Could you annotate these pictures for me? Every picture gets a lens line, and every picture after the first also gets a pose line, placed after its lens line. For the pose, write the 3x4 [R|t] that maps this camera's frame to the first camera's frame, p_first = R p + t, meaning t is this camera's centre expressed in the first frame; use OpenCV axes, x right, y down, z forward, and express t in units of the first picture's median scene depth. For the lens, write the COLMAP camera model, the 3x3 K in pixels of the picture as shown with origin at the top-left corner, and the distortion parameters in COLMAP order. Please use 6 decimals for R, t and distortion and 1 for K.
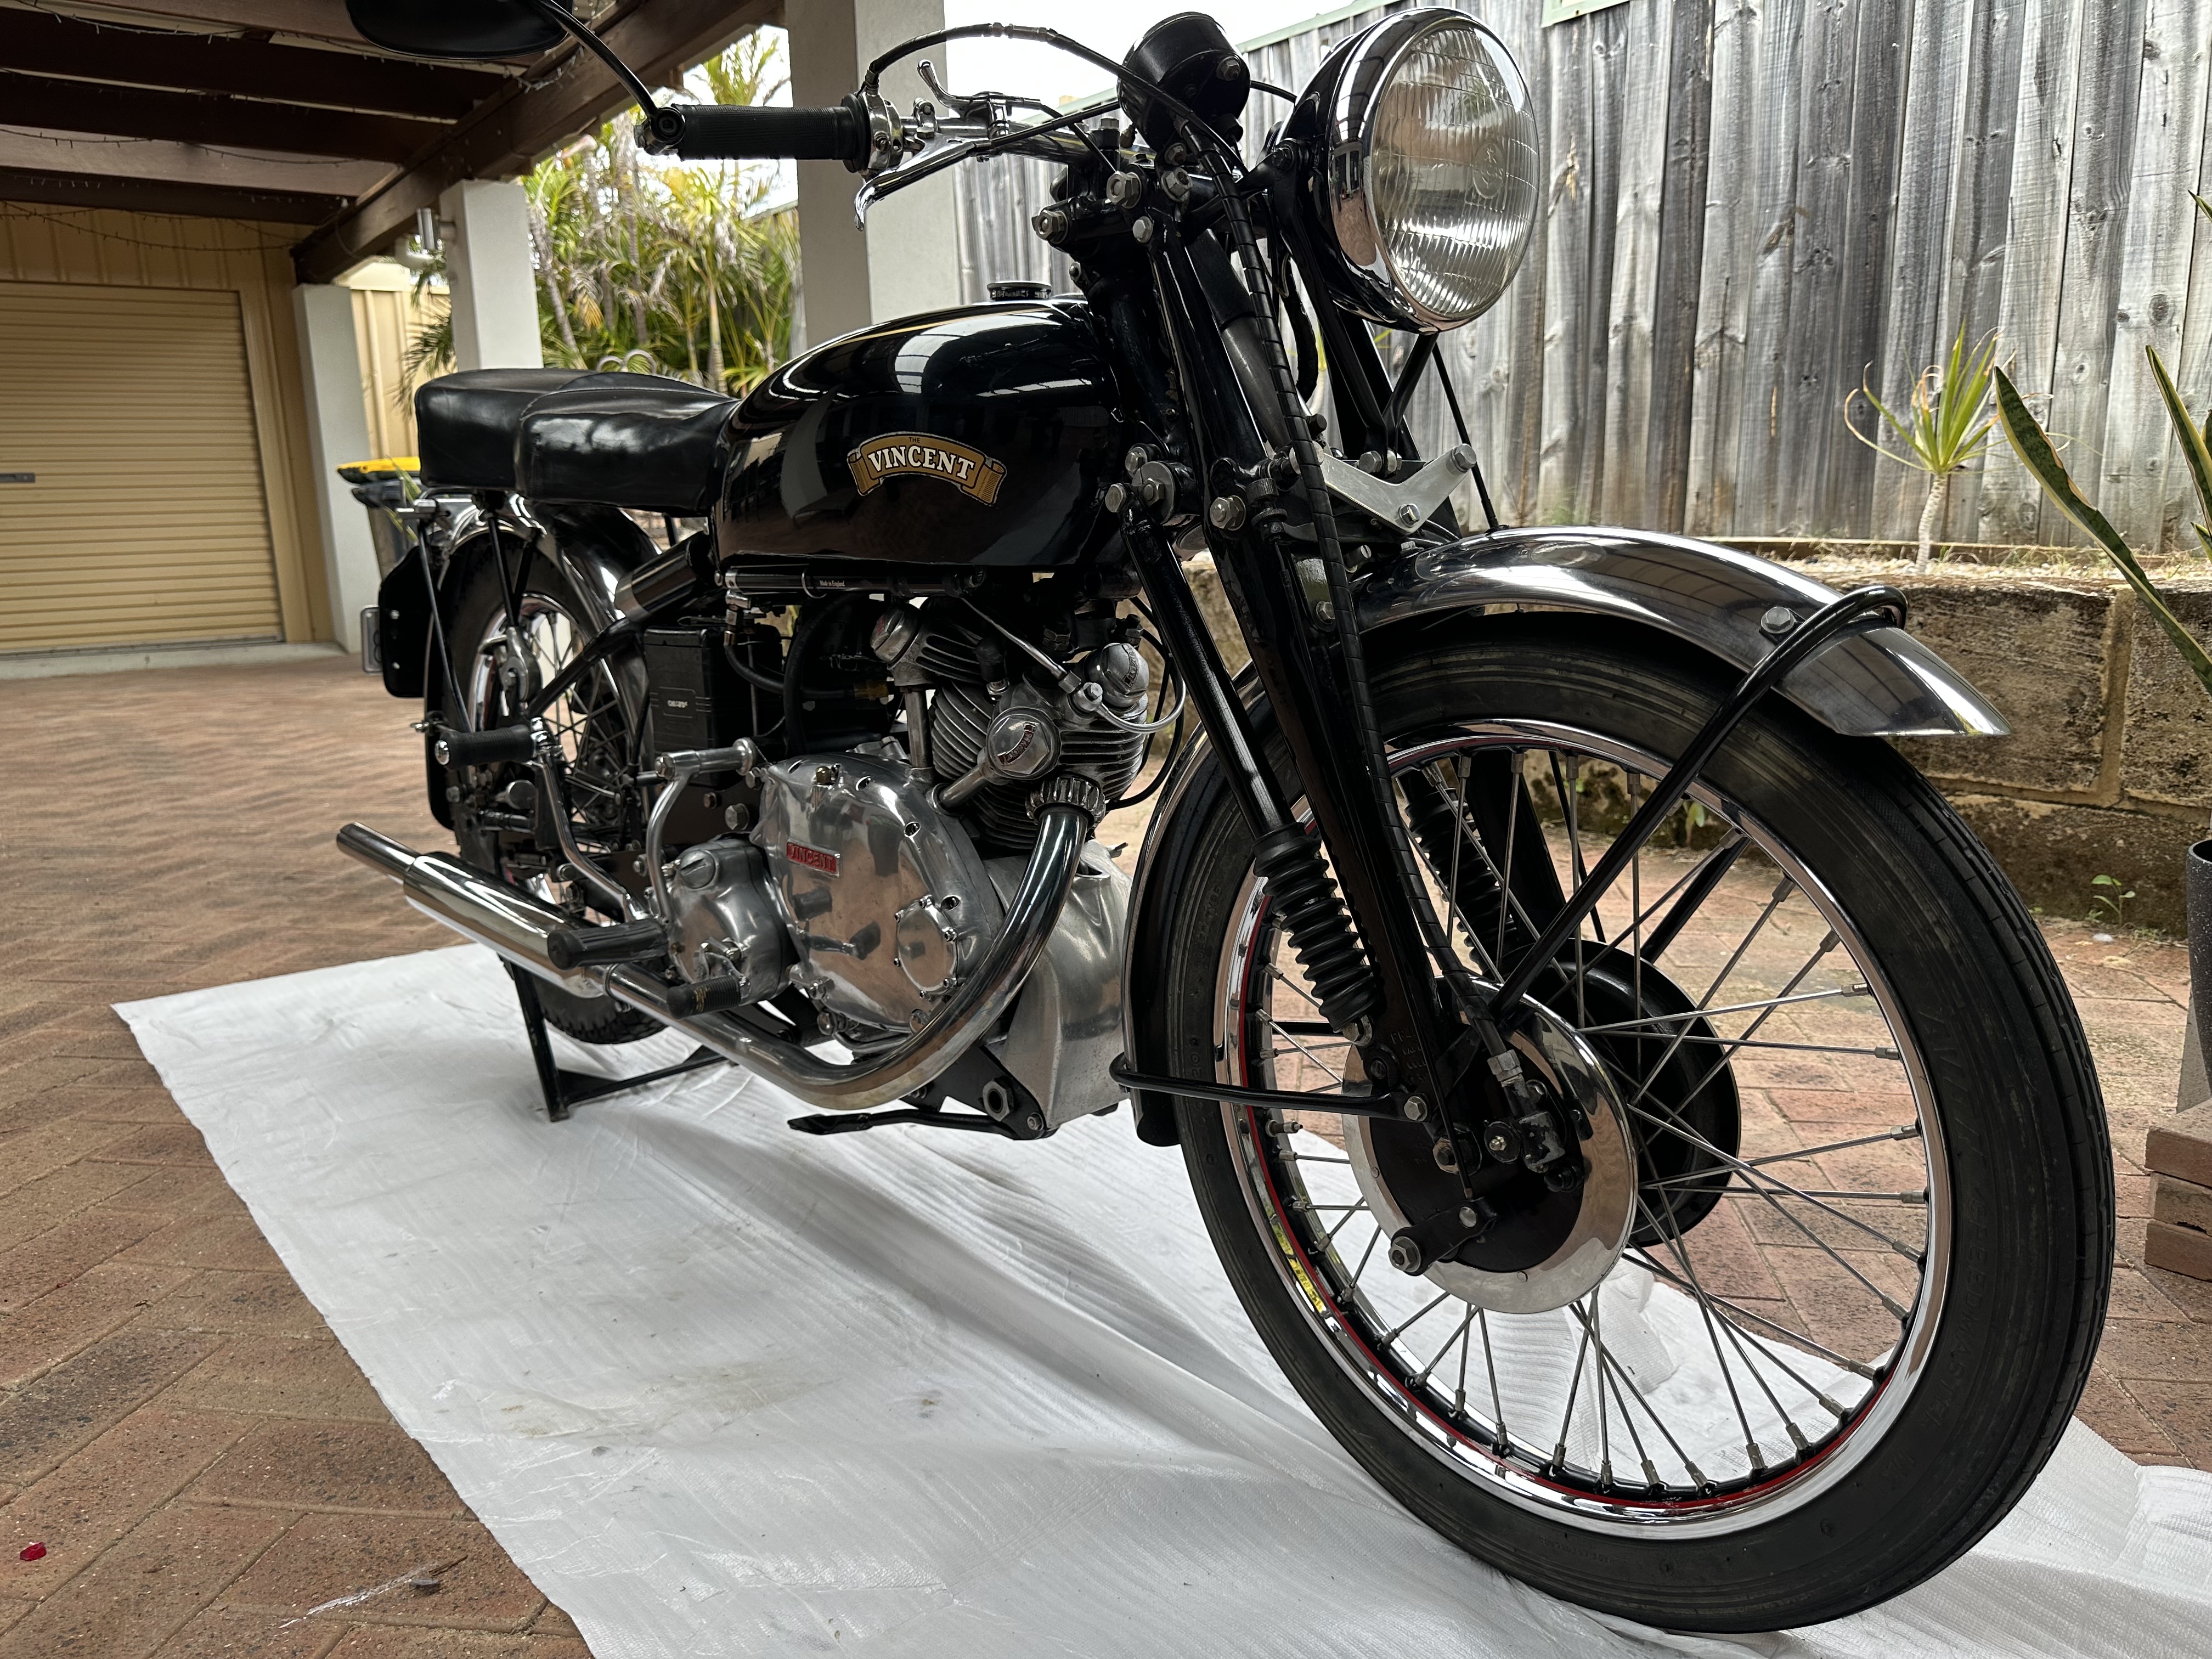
lens RADIAL K [[1656.2, 0, 1111.2], [0, 1656.2, 832.3], [0, 0, 1]] dist [0.034664, 0.000530]
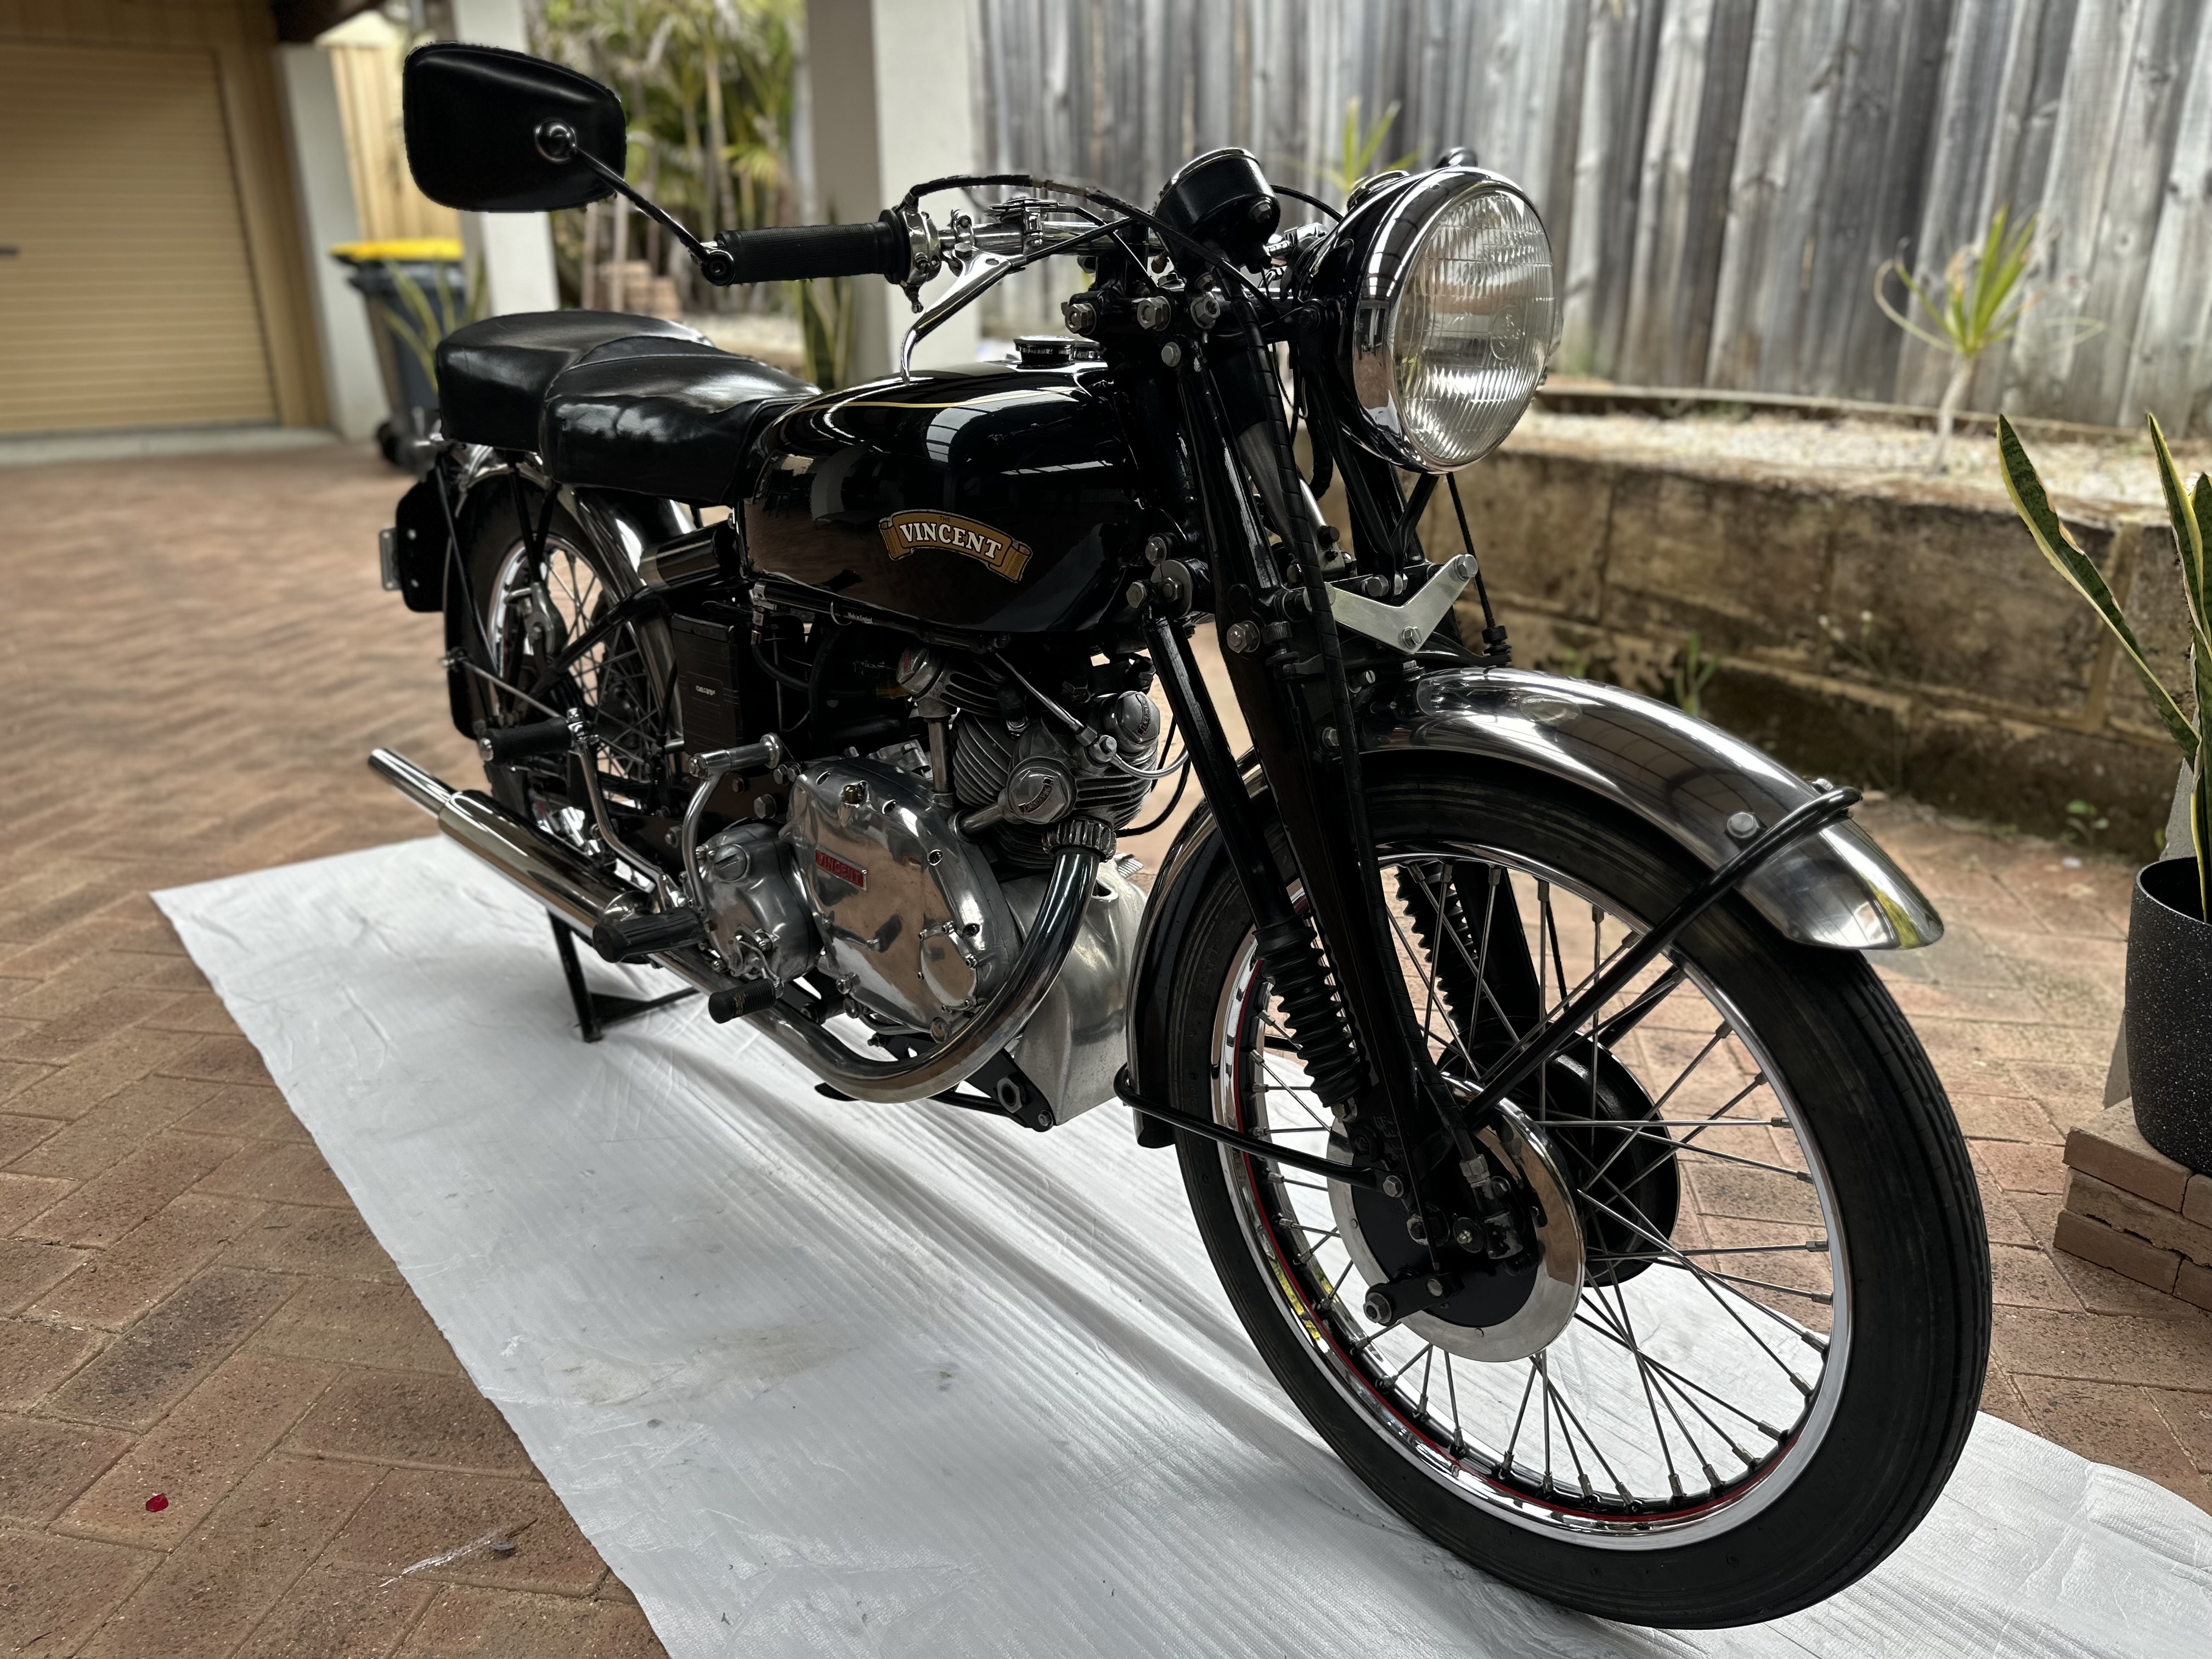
lens RADIAL K [[1656.2, 0, 1107.8], [0, 1656.2, 831.1], [0, 0, 1]] dist [0.034664, 0.000530]
pose [[0.999602, 0.028212, 0.000685, -0.009386], [-0.028050, 0.990631, 0.133653, -0.155053], [0.003092, -0.133619, 0.991028, -0.048988]]
